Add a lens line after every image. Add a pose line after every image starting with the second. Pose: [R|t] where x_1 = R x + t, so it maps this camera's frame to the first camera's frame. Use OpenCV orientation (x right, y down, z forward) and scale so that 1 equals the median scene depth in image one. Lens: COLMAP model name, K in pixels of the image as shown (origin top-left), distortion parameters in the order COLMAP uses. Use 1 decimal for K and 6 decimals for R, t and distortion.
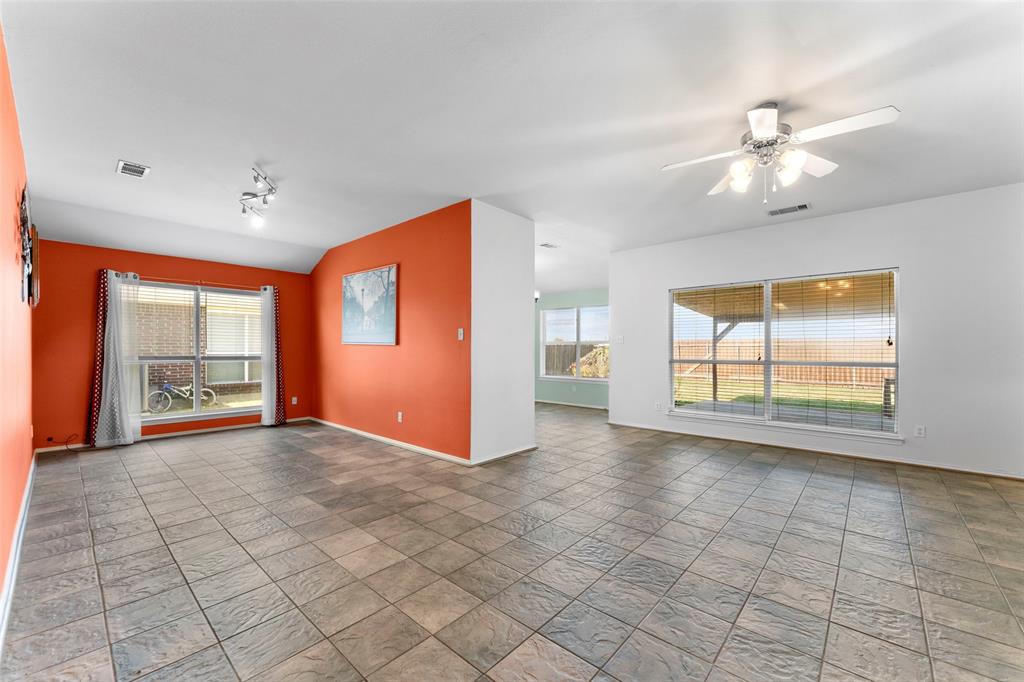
lens RADIAL K [[408.3, 0, 508.6], [0, 408.3, 346.0], [0, 0, 1]] dist [-0.003979, 0.000286]
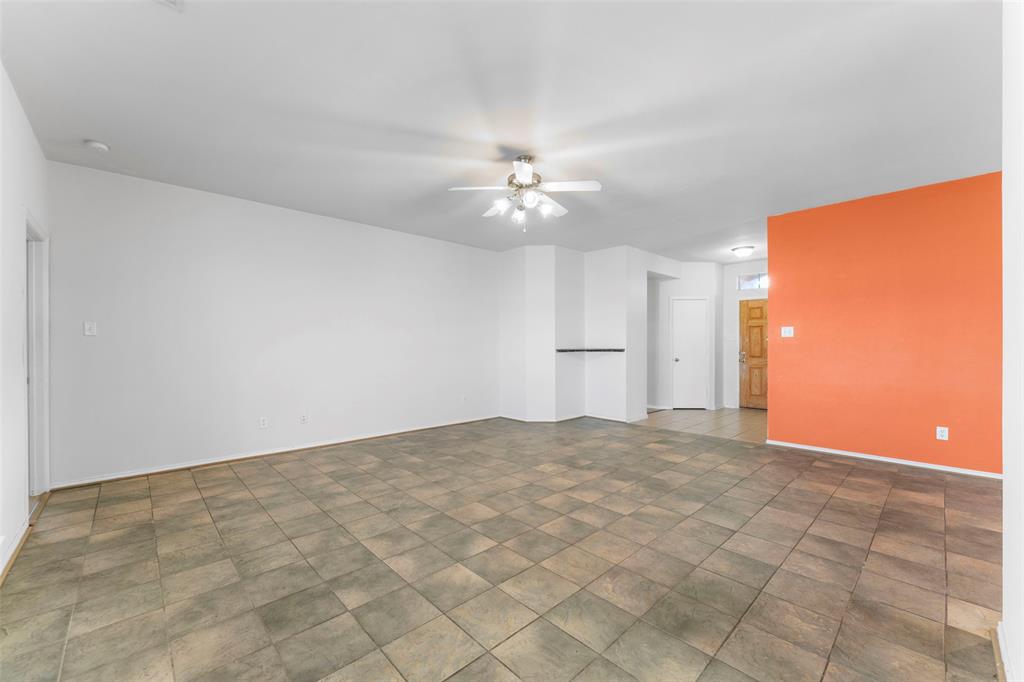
lens RADIAL K [[408.3, 0, 509.8], [0, 408.3, 343.6], [0, 0, 1]] dist [-0.003979, 0.000286]
pose [[-0.996487, 0.000531, 0.083747, 0.263411], [-0.000486, 0.999926, -0.012123, 0.008919], [-0.083747, -0.012121, -0.996413, 1.068104]]
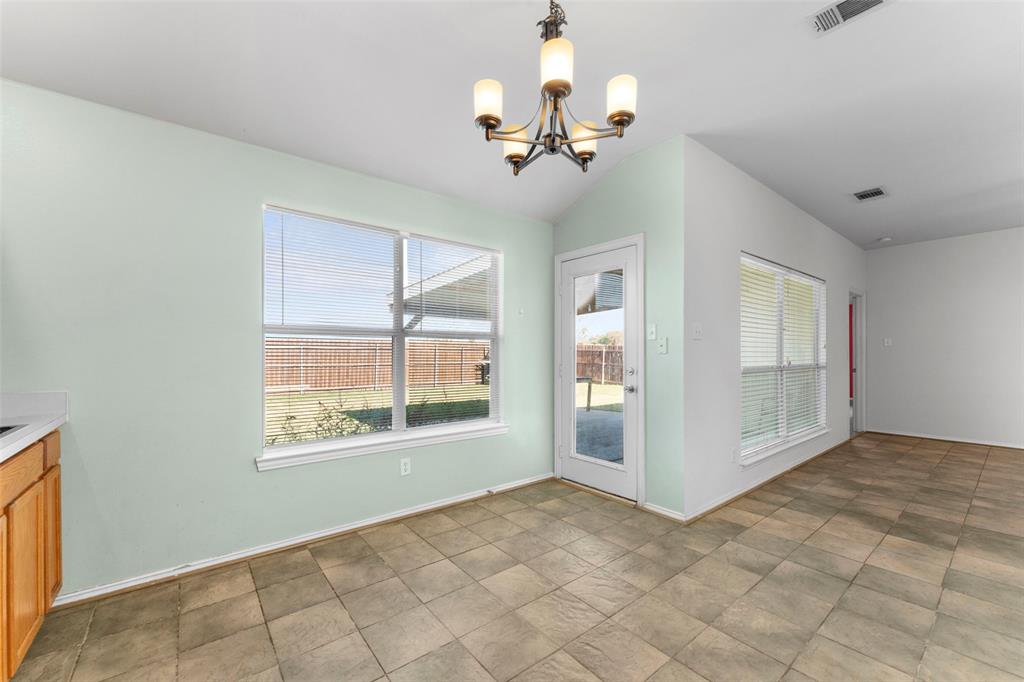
lens RADIAL K [[408.3, 0, 503.1], [0, 408.3, 354.9], [0, 0, 1]] dist [-0.003979, 0.000286]
pose [[0.170420, -0.009471, 0.985326, -0.255590], [-0.007173, 0.999915, 0.010852, 0.007335], [-0.985345, -0.008917, 0.170338, 1.305011]]
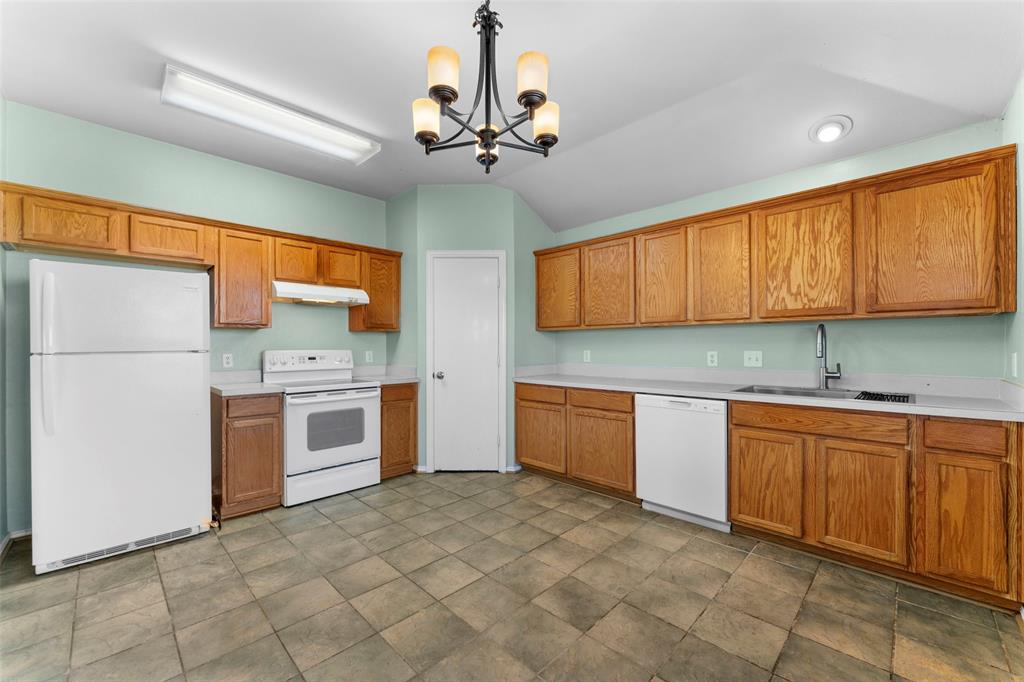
lens RADIAL K [[408.3, 0, 503.3], [0, 408.3, 347.5], [0, 0, 1]] dist [-0.003979, 0.000286]
pose [[-0.060102, 0.000818, -0.998192, 0.344926], [0.010242, 0.999948, 0.000202, 0.009318], [0.998140, -0.010211, -0.060107, 1.349072]]
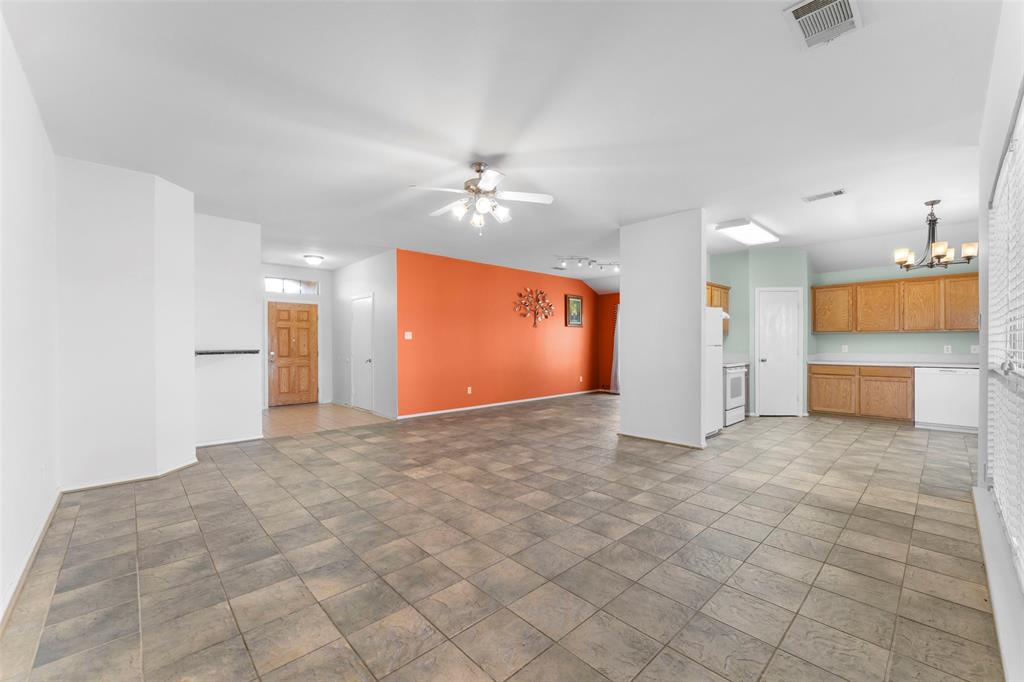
lens RADIAL K [[408.3, 0, 503.6], [0, 408.3, 346.8], [0, 0, 1]] dist [-0.003979, 0.000286]
pose [[-0.093314, 0.003471, -0.995631, 0.913179], [0.010713, 0.999940, 0.002482, 0.006263], [0.995579, -0.010435, -0.093345, 0.560090]]
